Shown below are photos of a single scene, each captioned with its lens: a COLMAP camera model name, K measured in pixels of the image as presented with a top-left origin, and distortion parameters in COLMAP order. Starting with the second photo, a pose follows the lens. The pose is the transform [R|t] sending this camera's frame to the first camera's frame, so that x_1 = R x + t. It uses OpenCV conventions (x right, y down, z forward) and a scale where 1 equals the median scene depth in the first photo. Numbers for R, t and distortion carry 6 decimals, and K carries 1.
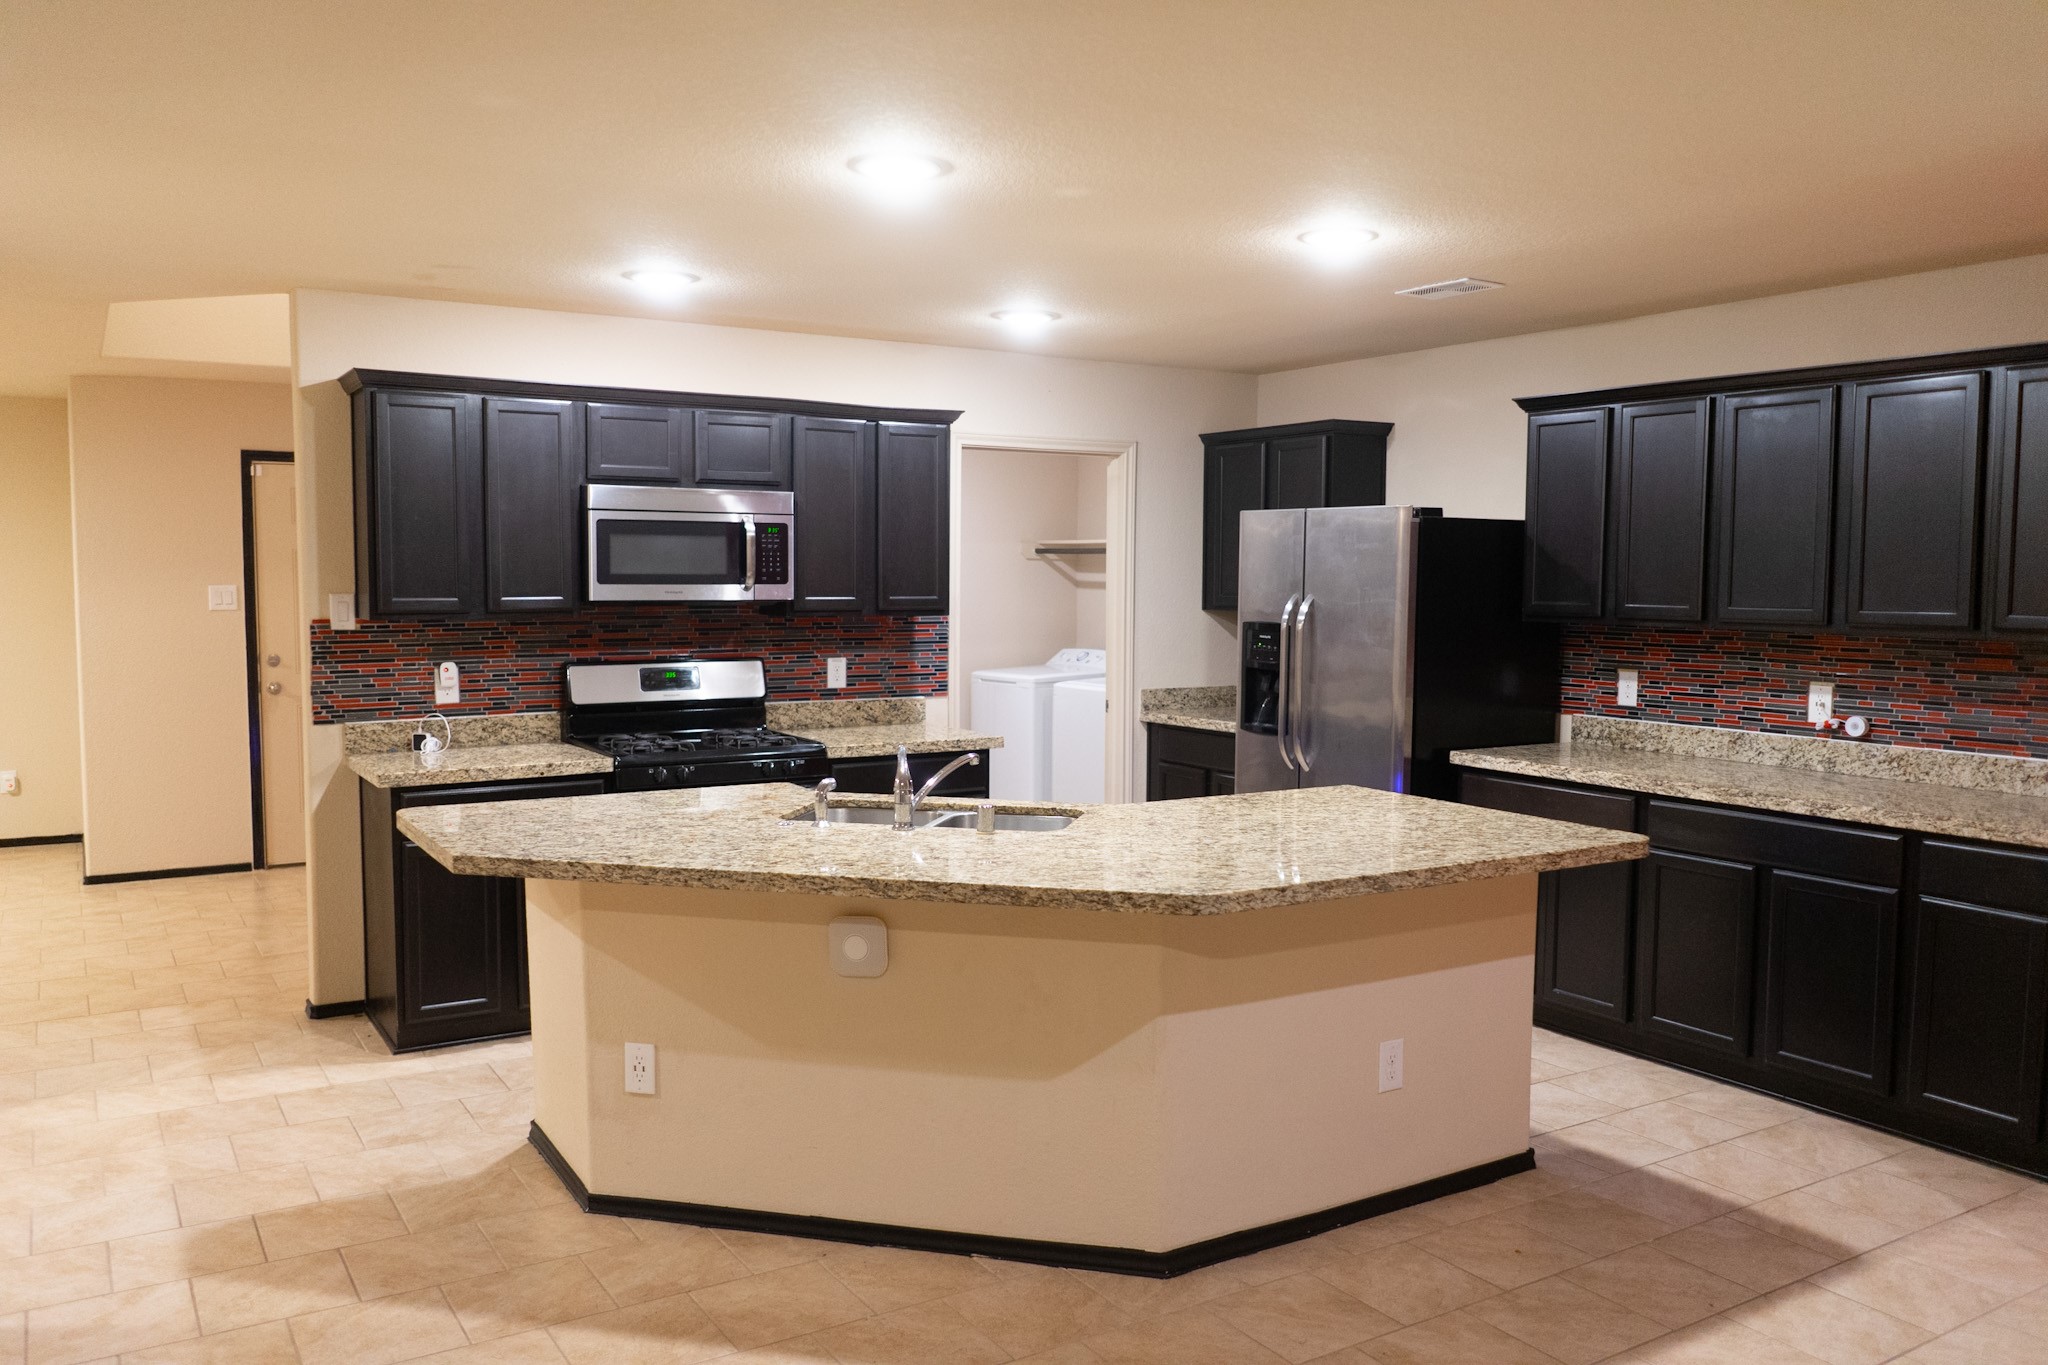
lens RADIAL K [[1571.6, 0, 1024.0], [0, 1571.6, 682.5], [0, 0, 1]] dist [-0.020353, 0.004763]
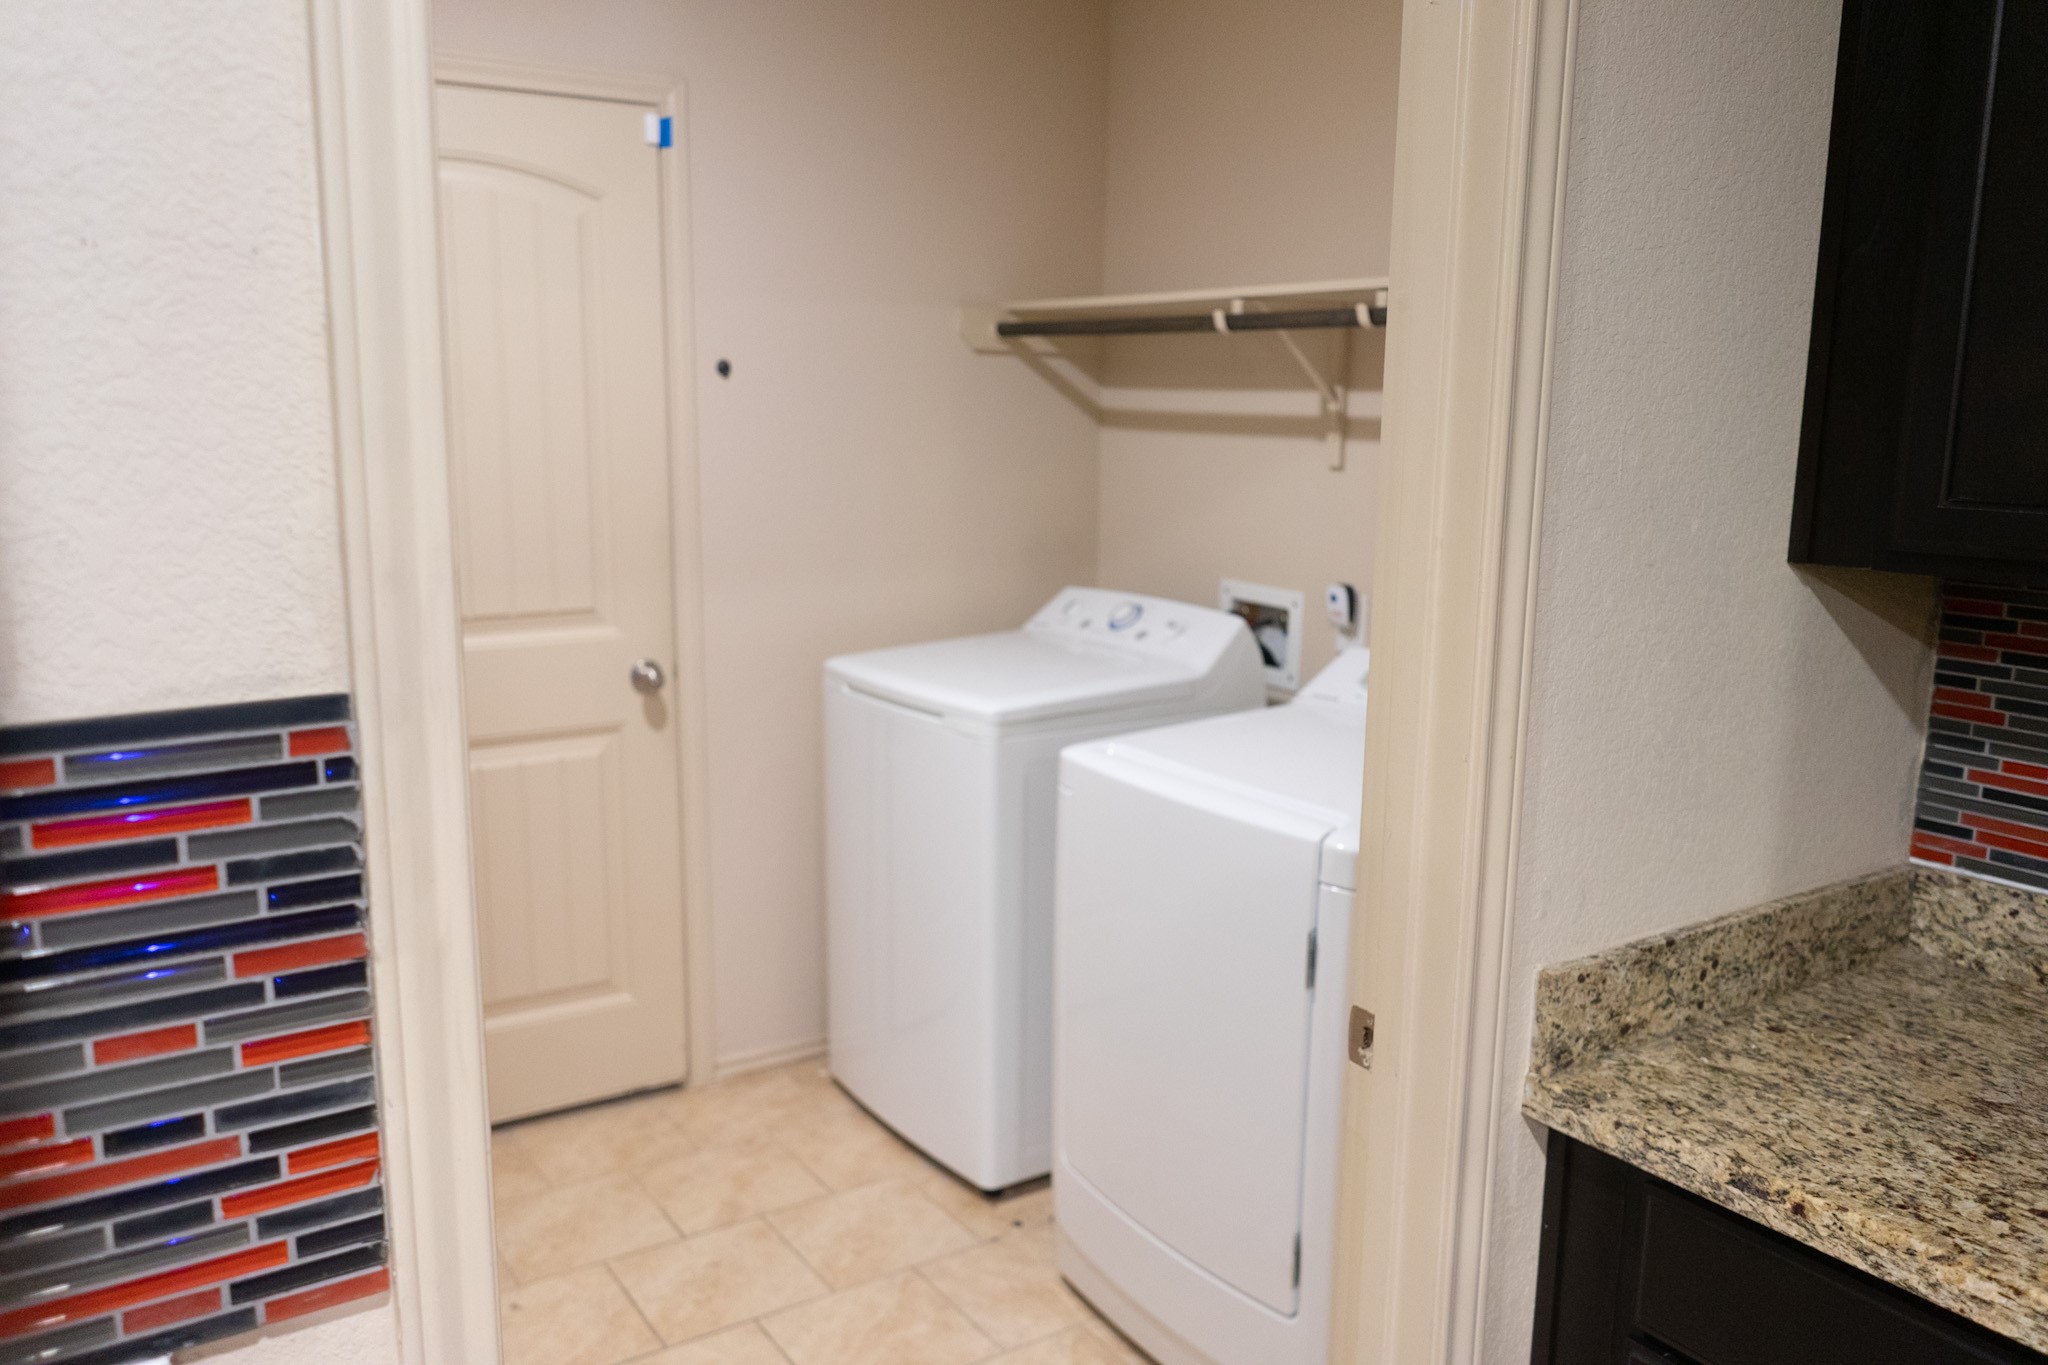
lens RADIAL K [[1571.6, 0, 1024.0], [0, 1571.6, 682.5], [0, 0, 1]] dist [-0.020353, 0.004763]
pose [[0.999470, -0.000547, 0.032545, 0.001849], [-0.003134, 0.993596, 0.112949, -0.054546], [-0.032398, -0.112991, 0.993068, 0.798716]]
